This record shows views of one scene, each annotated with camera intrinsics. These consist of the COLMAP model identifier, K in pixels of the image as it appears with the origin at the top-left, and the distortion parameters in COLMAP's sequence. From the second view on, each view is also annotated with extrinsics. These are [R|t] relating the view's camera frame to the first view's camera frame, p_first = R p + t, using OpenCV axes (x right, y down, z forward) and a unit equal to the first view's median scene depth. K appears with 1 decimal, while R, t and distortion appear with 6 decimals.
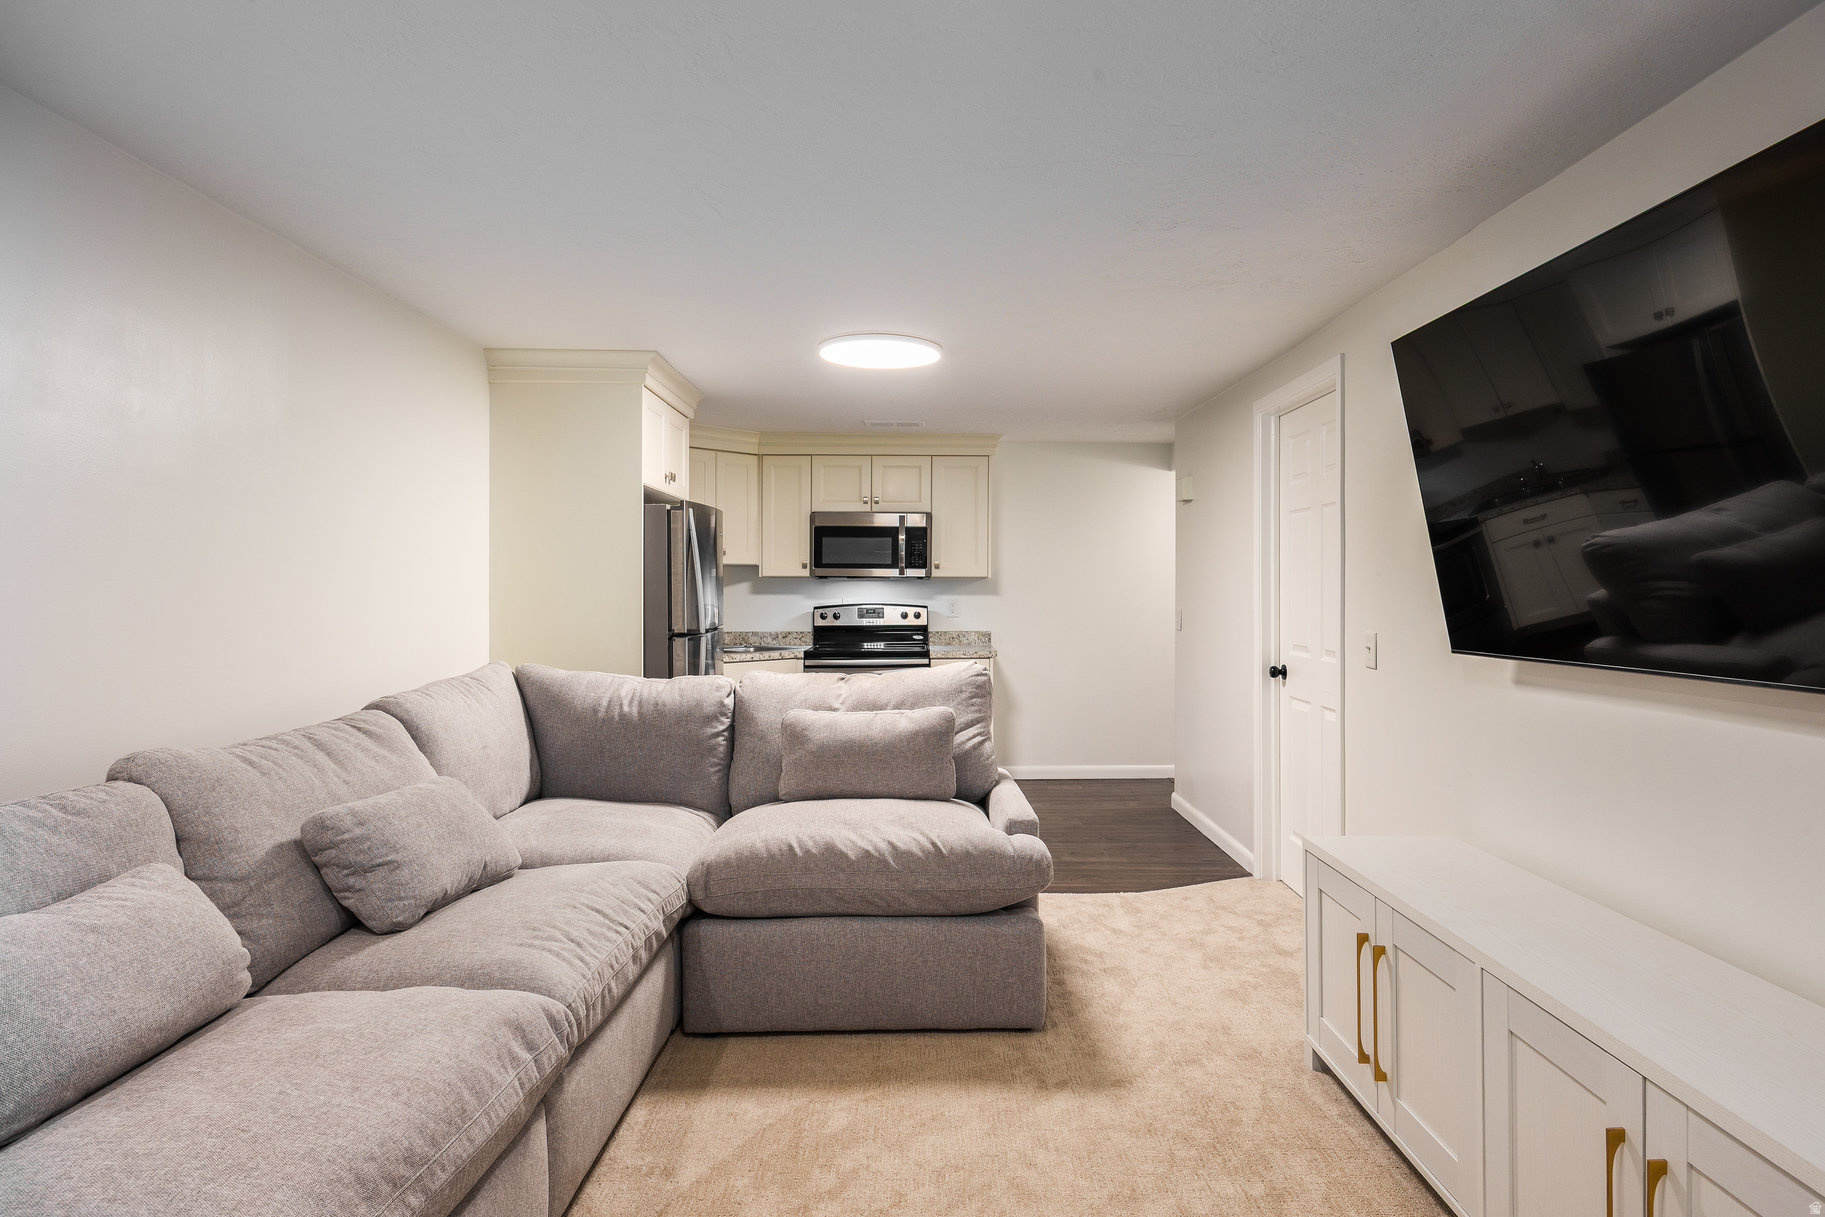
lens RADIAL K [[1030.5, 0, 915.6], [0, 1030.5, 599.0], [0, 0, 1]] dist [-0.024356, -0.000951]
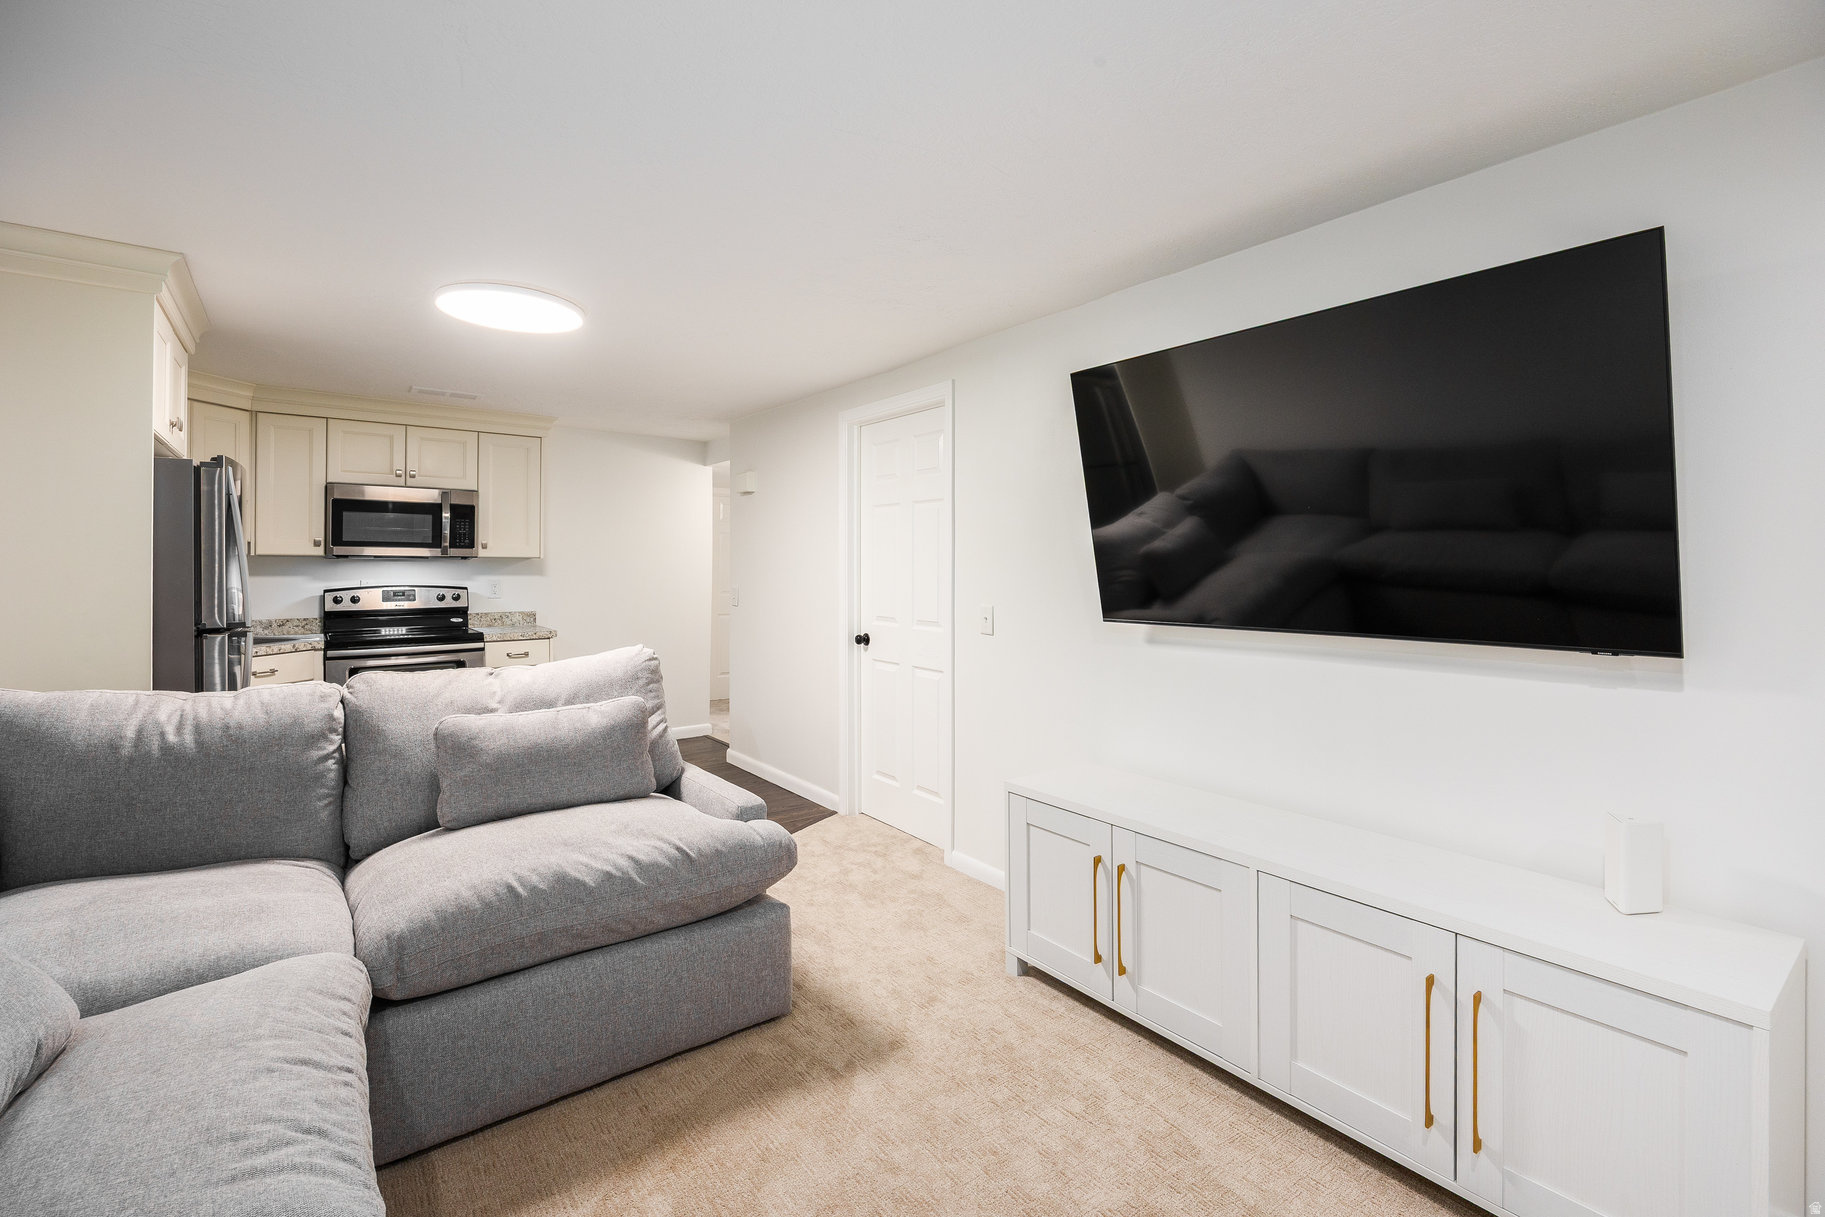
lens RADIAL K [[827.7, 0, 941.2], [0, 827.7, 570.3], [0, 0, 1]] dist [-0.021614, 0.001052]
pose [[0.791636, -0.001050, 0.610993, -0.204586], [0.005389, 0.999972, -0.005263, -0.004774], [-0.610970, 0.007459, 0.791619, 0.225350]]
